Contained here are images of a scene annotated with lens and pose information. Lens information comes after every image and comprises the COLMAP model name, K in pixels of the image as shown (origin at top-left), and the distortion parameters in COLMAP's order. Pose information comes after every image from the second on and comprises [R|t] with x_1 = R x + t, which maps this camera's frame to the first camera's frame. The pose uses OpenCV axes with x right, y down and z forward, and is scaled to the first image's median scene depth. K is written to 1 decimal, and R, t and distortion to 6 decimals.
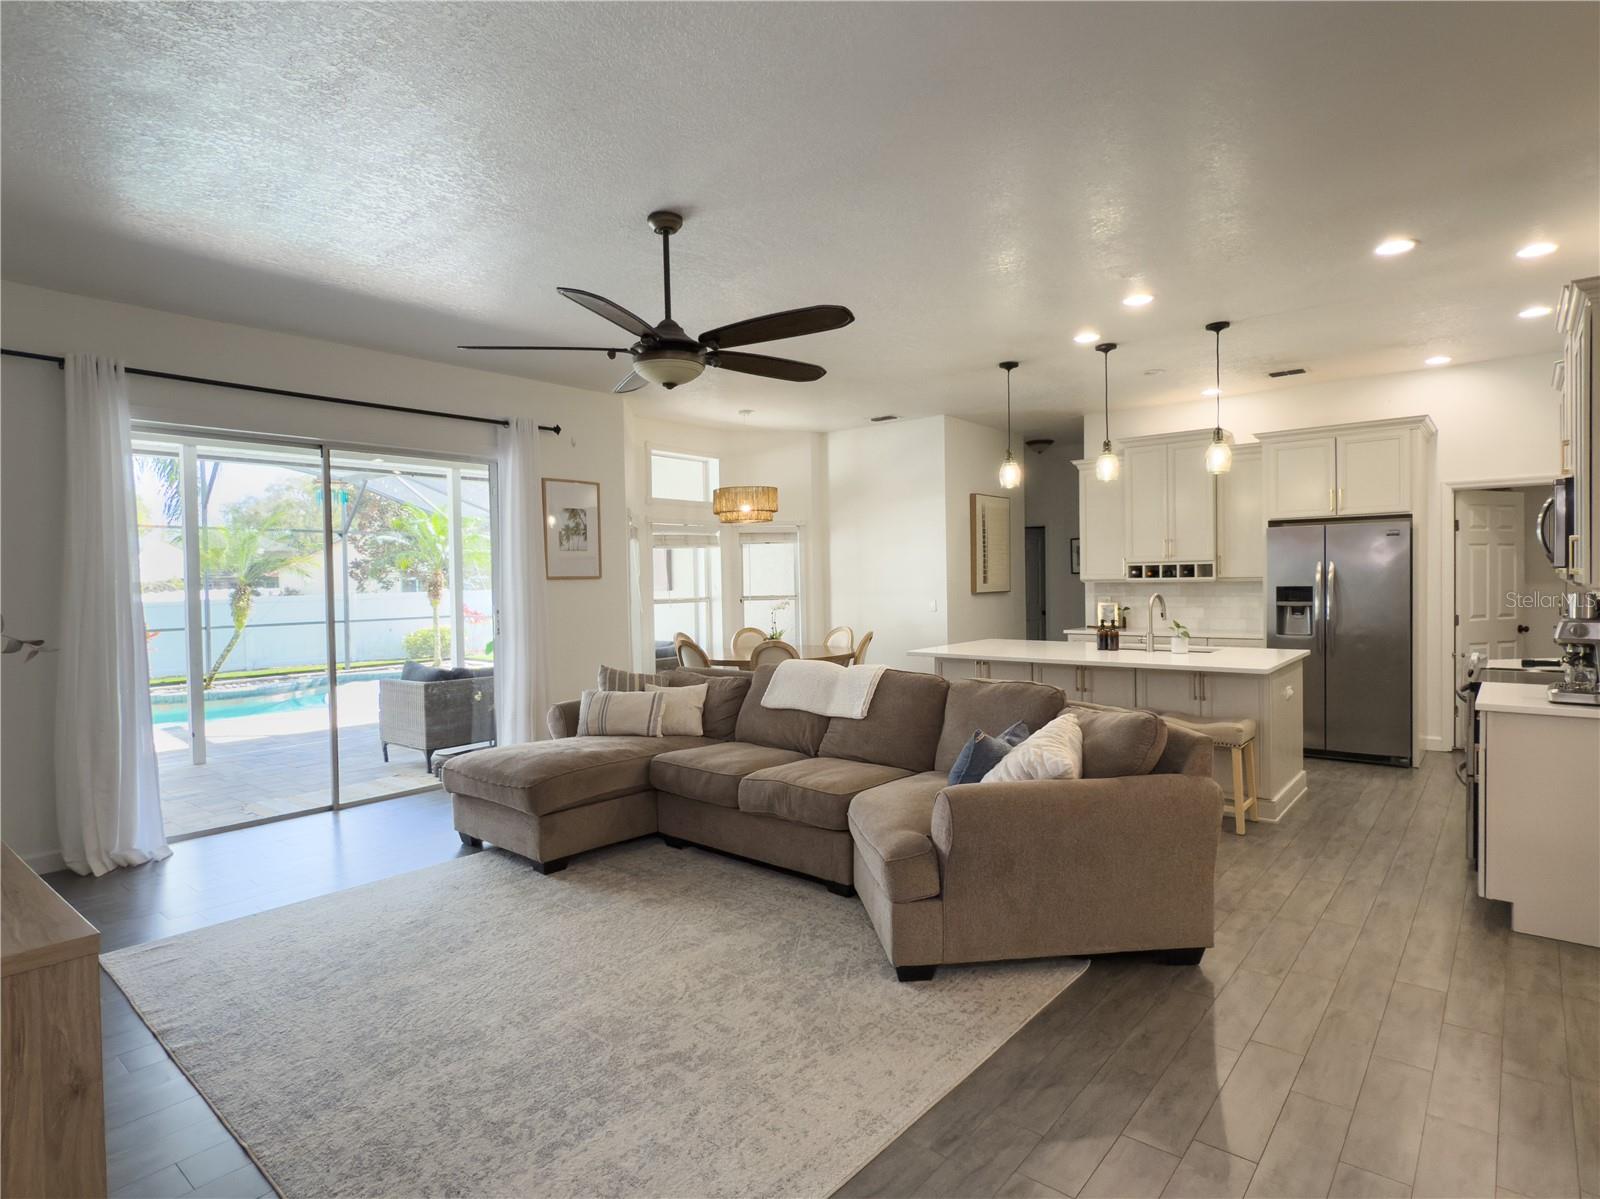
lens RADIAL K [[862.6, 0, 796.7], [0, 862.6, 595.9], [0, 0, 1]] dist [-0.001216, -0.000680]
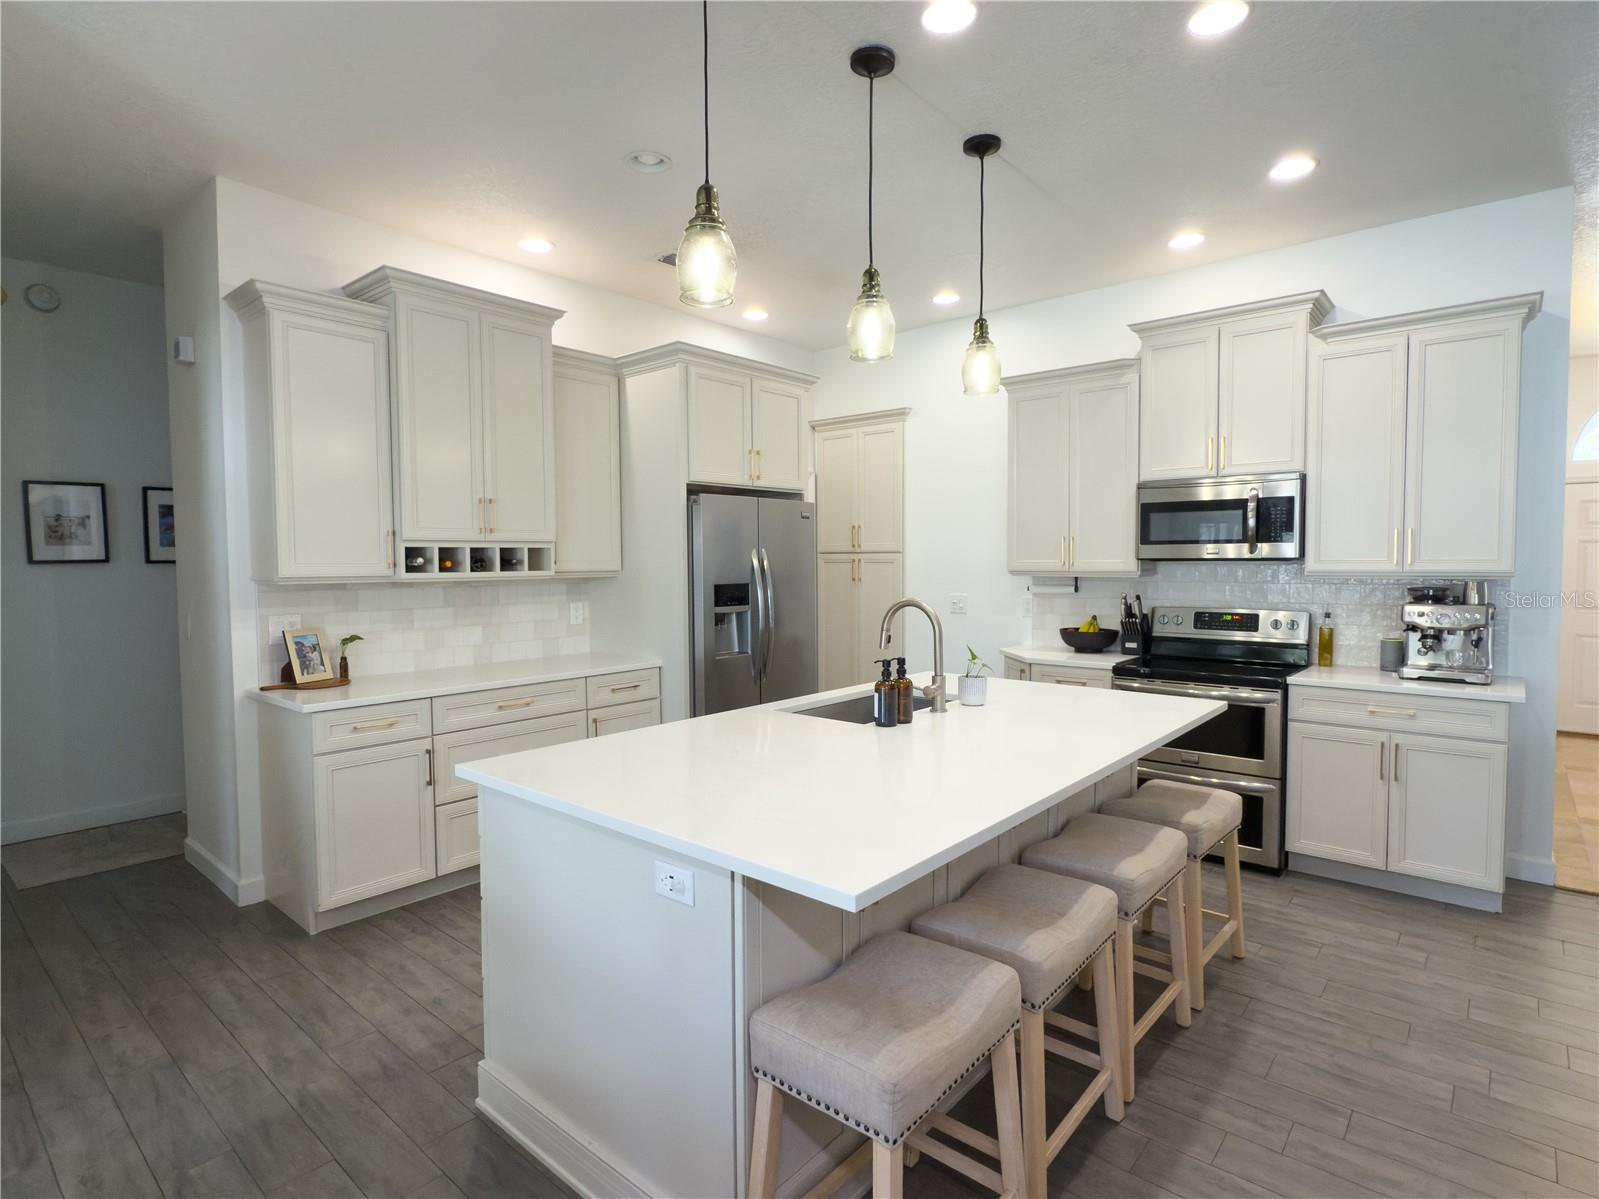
lens RADIAL K [[831.1, 0, 796.3], [0, 831.1, 596.6], [0, 0, 1]] dist [-0.002679, -0.000683]
pose [[0.012290, -0.027873, 0.999536, -0.074779], [0.025757, 0.999289, 0.027549, -0.017119], [-0.999593, 0.025407, 0.013000, 0.903379]]
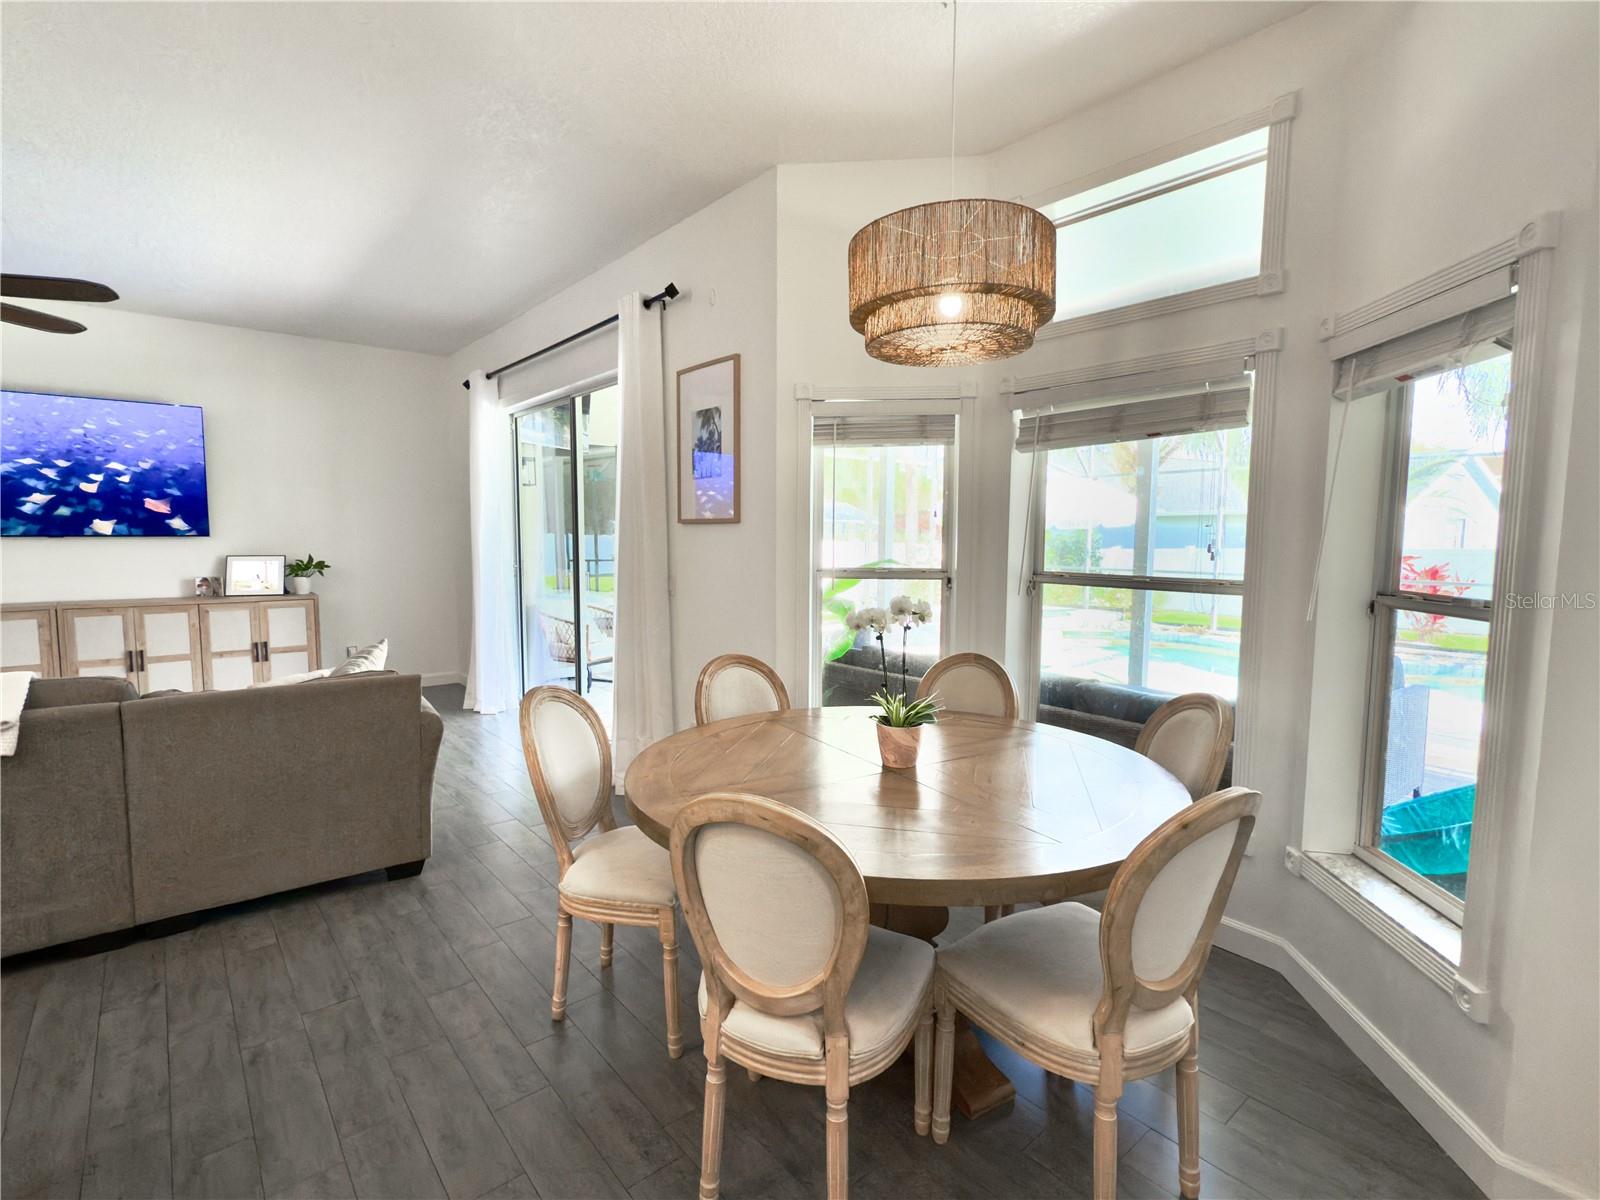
lens RADIAL K [[767.6, 0, 799.5], [0, 767.6, 595.8], [0, 0, 1]] dist [0.000523, 0.000748]
pose [[-0.169892, 0.097579, -0.980620, 0.288112], [-0.018657, 0.994589, 0.102201, -0.025735], [0.985286, 0.035659, -0.167152, 1.177953]]
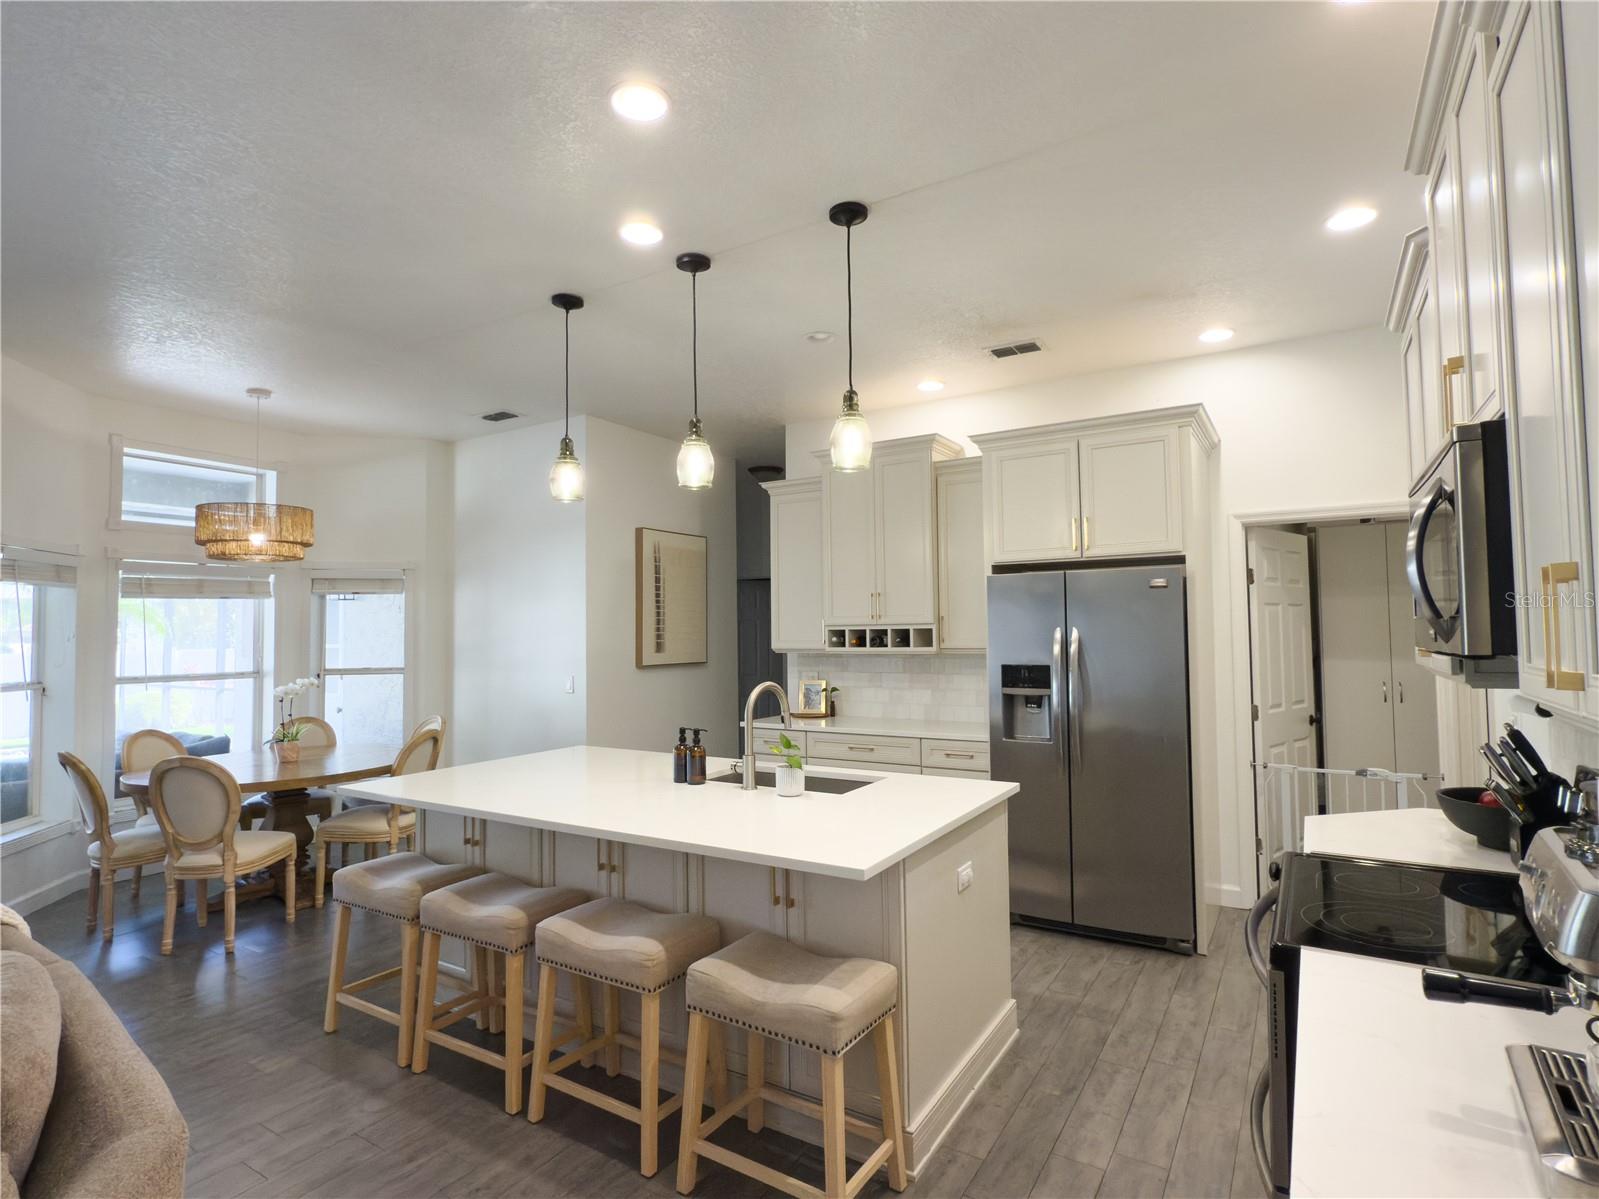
lens RADIAL K [[831.1, 0, 796.3], [0, 831.1, 596.6], [0, 0, 1]] dist [-0.002679, -0.000683]
pose [[0.989959, 0.011042, 0.140925, 0.304277], [-0.001770, 0.997834, -0.065751, -0.020045], [-0.141346, 0.064841, 0.987834, 0.385002]]
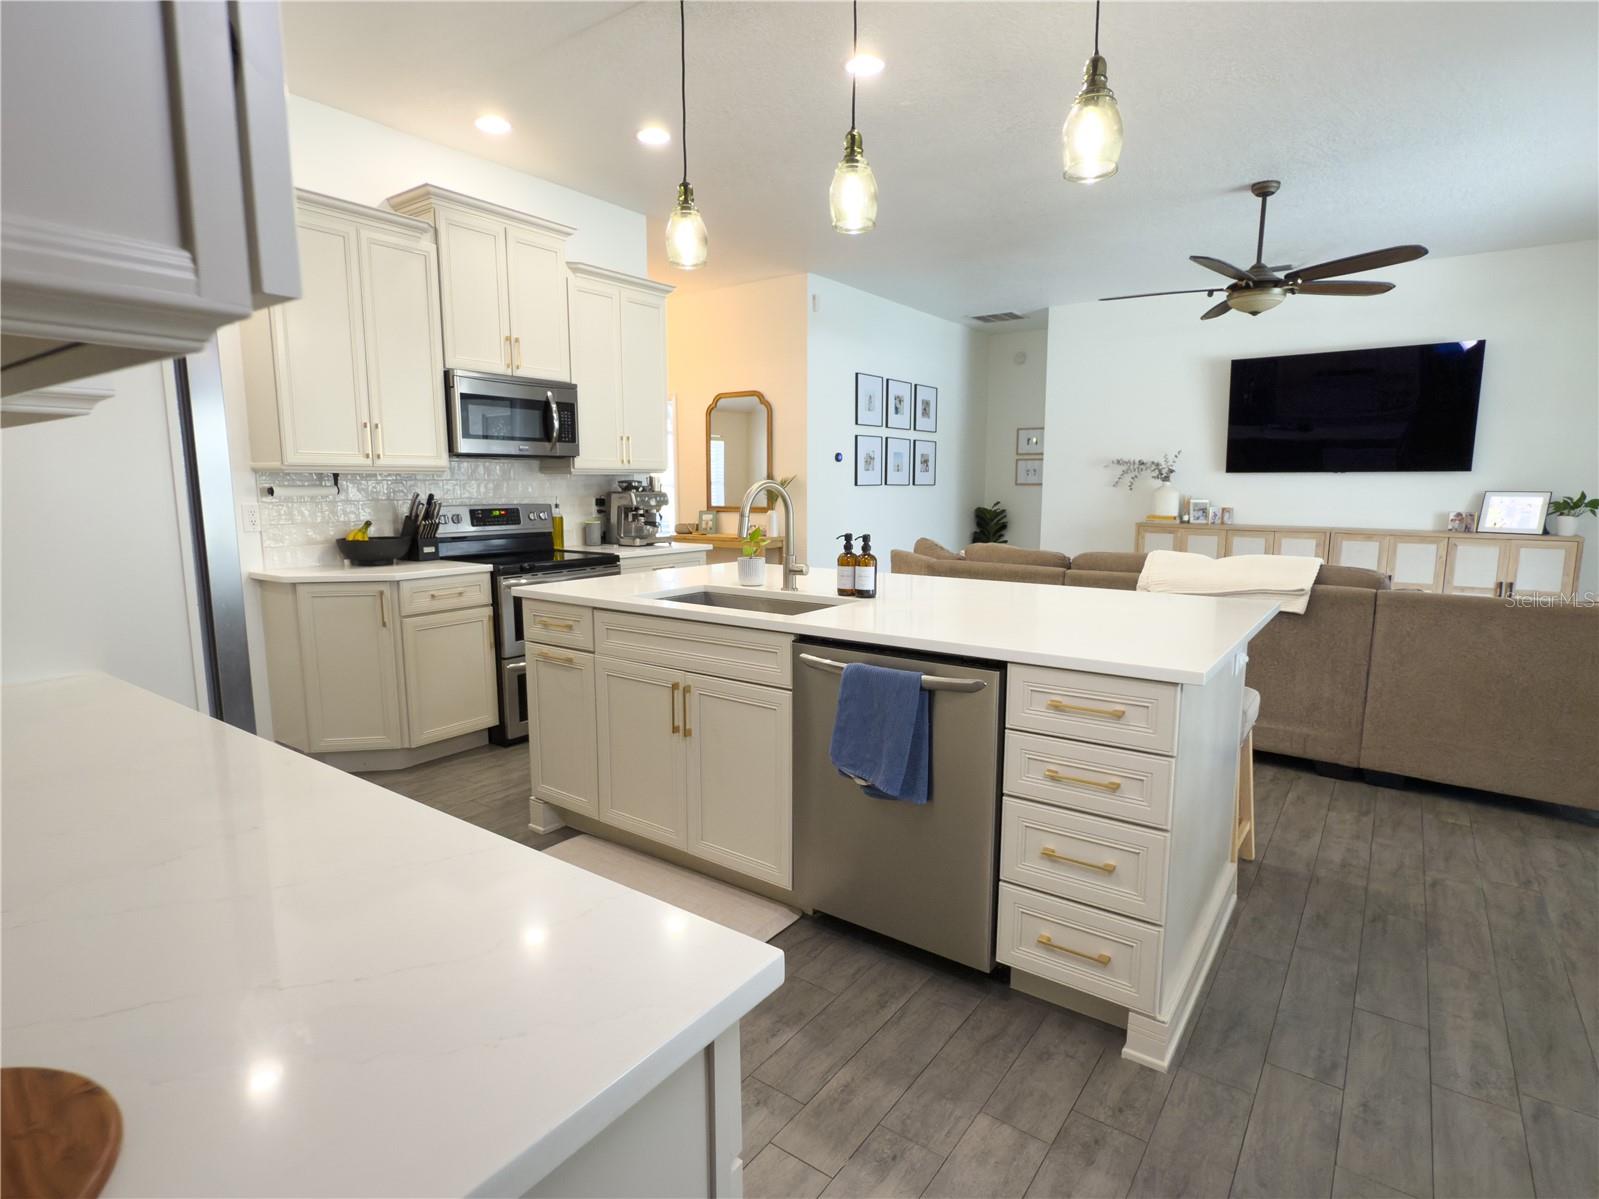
lens RADIAL K [[831.1, 0, 796.3], [0, 831.1, 596.6], [0, 0, 1]] dist [-0.002679, -0.000683]
pose [[-0.997531, 0.025222, -0.065547, 0.368344], [0.014505, 0.987154, 0.159113, -0.011423], [0.068718, 0.157770, -0.985082, 1.265549]]
